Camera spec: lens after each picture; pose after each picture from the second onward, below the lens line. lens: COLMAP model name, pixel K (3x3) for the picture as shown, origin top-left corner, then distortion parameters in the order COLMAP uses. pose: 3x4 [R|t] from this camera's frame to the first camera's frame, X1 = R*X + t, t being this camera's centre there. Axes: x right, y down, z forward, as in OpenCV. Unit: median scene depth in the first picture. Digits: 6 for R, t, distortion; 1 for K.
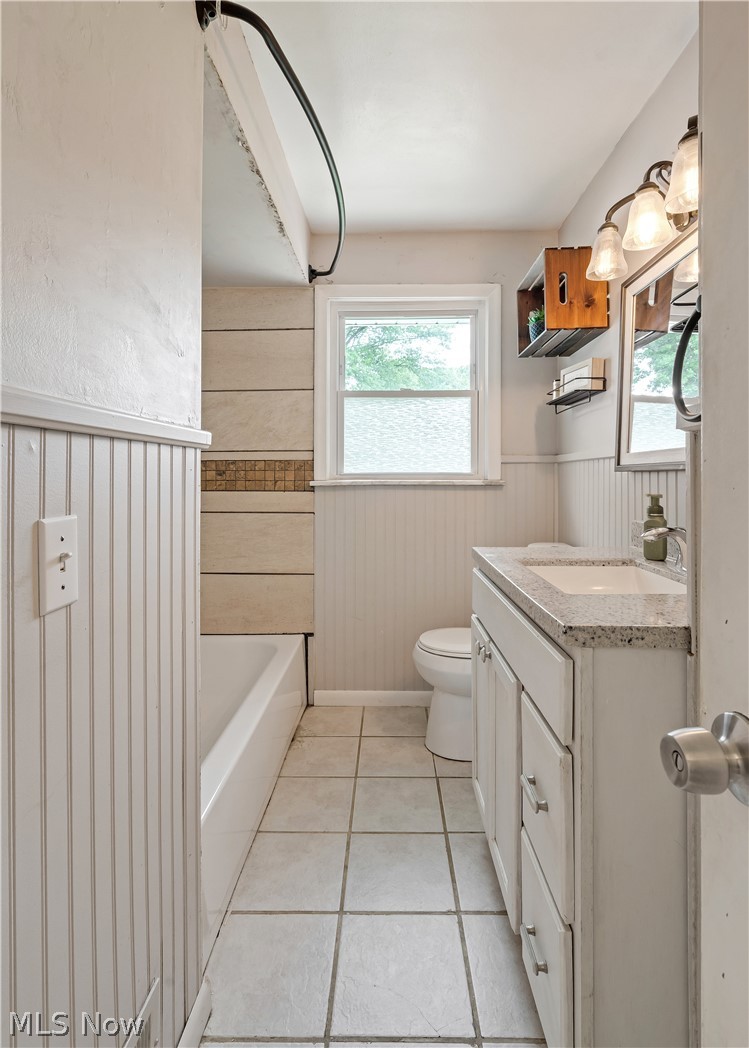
lens RADIAL K [[688.8, 0, 374.5], [0, 688.8, 524.0], [0, 0, 1]] dist [0.001465, 0.001490]
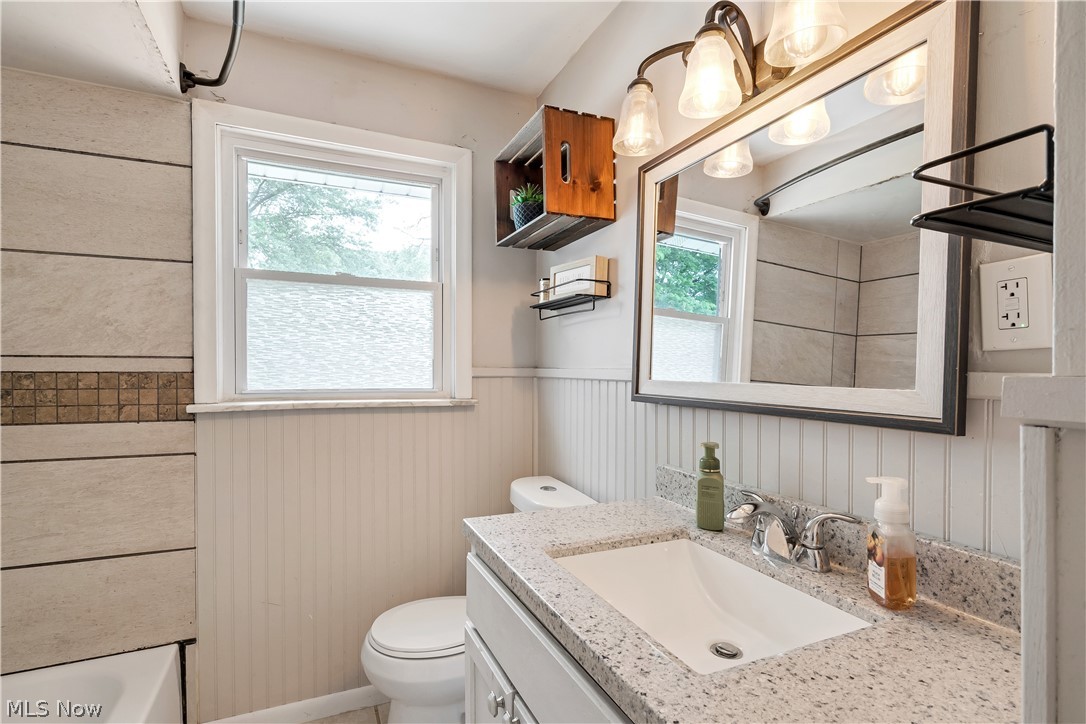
lens RADIAL K [[542.8, 0, 542.3], [0, 542.8, 387.3], [0, 0, 1]] dist [0.002638, 0.001150]
pose [[0.901148, -0.007021, 0.433455, -0.014929], [0.003078, 0.999947, 0.009798, -0.083444], [-0.433501, -0.007496, 0.901122, 0.404373]]
